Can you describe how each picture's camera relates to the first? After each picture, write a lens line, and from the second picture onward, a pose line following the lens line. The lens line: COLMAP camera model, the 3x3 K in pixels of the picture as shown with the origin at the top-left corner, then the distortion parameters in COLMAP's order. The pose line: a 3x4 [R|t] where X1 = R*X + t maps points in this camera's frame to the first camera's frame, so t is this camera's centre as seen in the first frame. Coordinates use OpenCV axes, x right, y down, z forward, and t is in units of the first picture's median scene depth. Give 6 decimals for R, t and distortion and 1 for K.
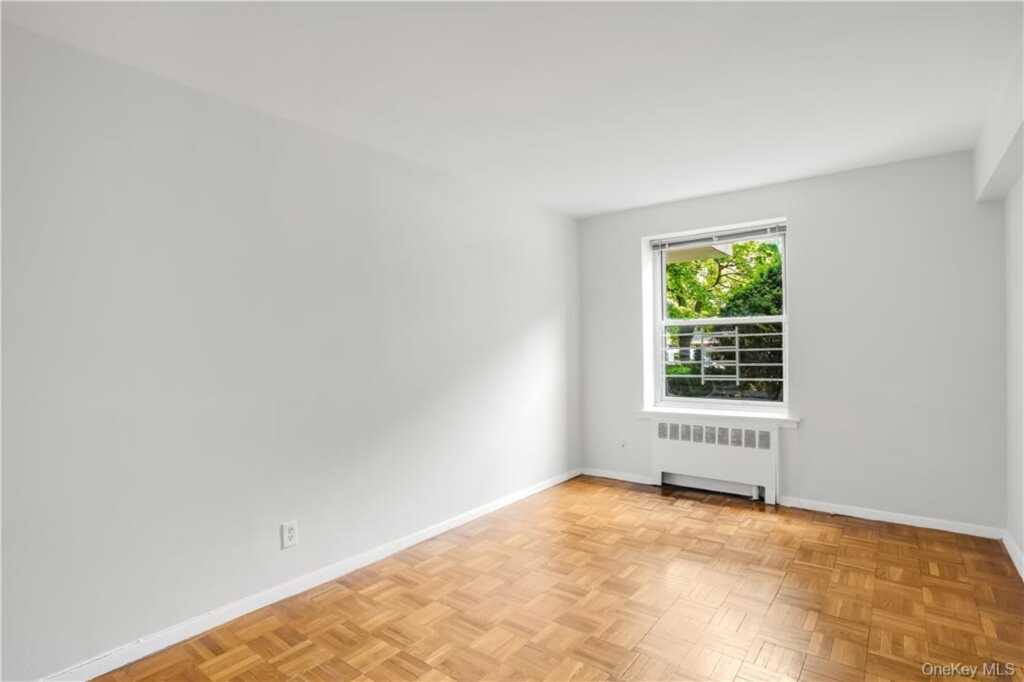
lens RADIAL K [[506.7, 0, 509.6], [0, 506.7, 355.7], [0, 0, 1]] dist [-0.001922, 0.000124]
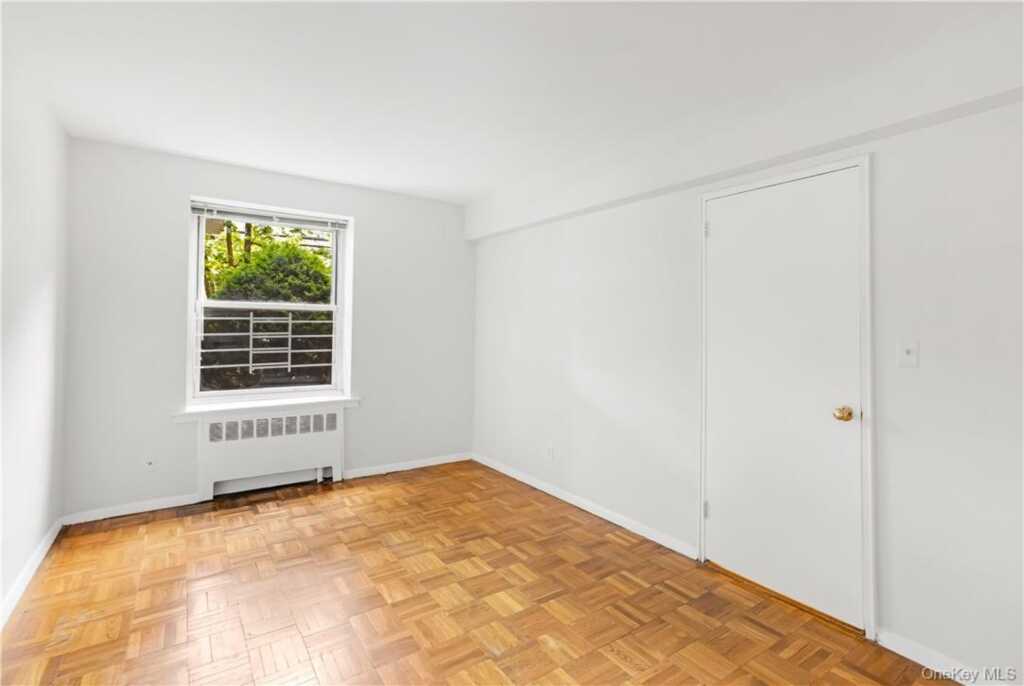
lens RADIAL K [[499.1, 0, 512.0], [0, 499.1, 330.7], [0, 0, 1]] dist [0.001620, 0.000620]
pose [[0.319174, 0.017464, 0.947535, -0.350625], [0.005218, 0.999783, -0.020185, -0.000621], [-0.947682, 0.011386, 0.319014, 0.297170]]
